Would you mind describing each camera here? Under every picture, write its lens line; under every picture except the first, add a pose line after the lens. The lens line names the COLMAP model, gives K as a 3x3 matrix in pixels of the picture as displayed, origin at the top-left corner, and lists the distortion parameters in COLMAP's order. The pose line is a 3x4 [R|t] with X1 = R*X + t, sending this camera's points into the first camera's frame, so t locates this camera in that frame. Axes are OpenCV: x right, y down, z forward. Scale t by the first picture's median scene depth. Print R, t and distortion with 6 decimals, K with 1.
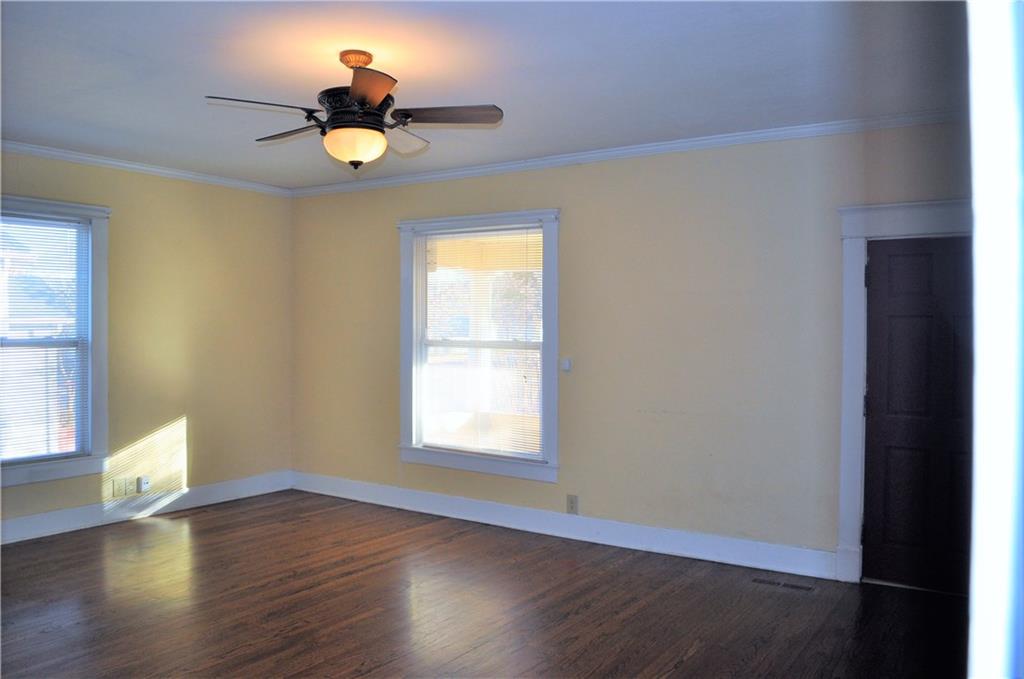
lens RADIAL K [[808.2, 0, 511.3], [0, 808.2, 334.0], [0, 0, 1]] dist [-0.073817, 0.009473]
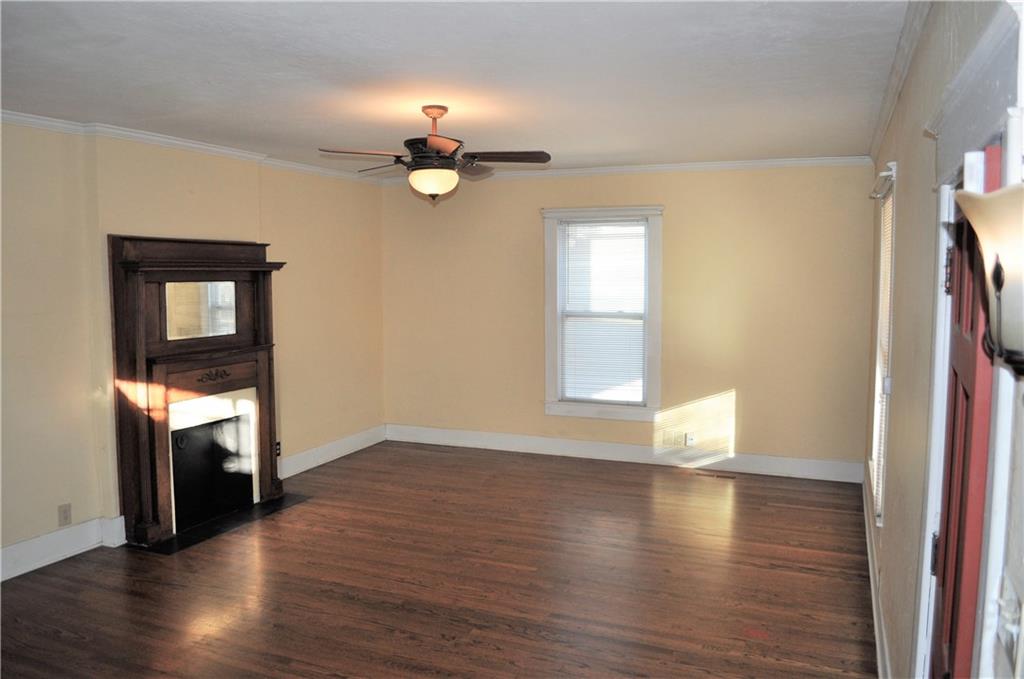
lens RADIAL K [[808.2, 0, 505.5], [0, 808.2, 336.6], [0, 0, 1]] dist [-0.073817, 0.009473]
pose [[0.186245, 0.074956, -0.979640, 0.677140], [-0.005248, 0.997147, 0.075298, -0.054607], [0.982489, -0.008883, 0.186107, 0.543488]]
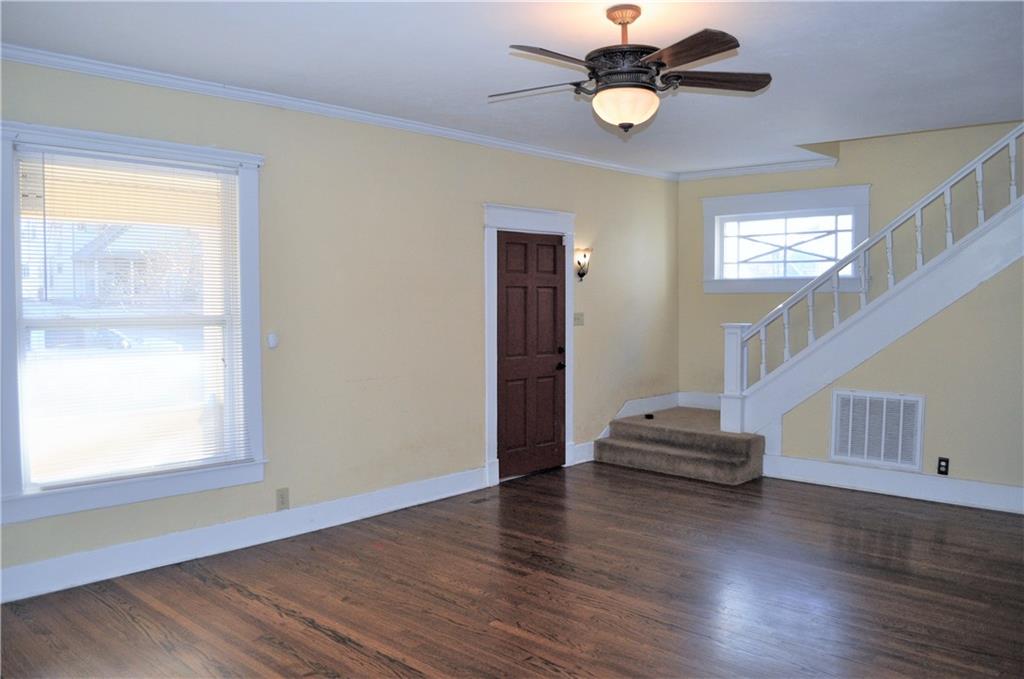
lens RADIAL K [[808.2, 0, 512.4], [0, 808.2, 332.4], [0, 0, 1]] dist [-0.073817, 0.009473]
pose [[0.159556, -0.053289, 0.985750, -0.727694], [0.009718, 0.998578, 0.052409, -0.012709], [-0.987141, 0.001217, 0.159847, 0.610382]]
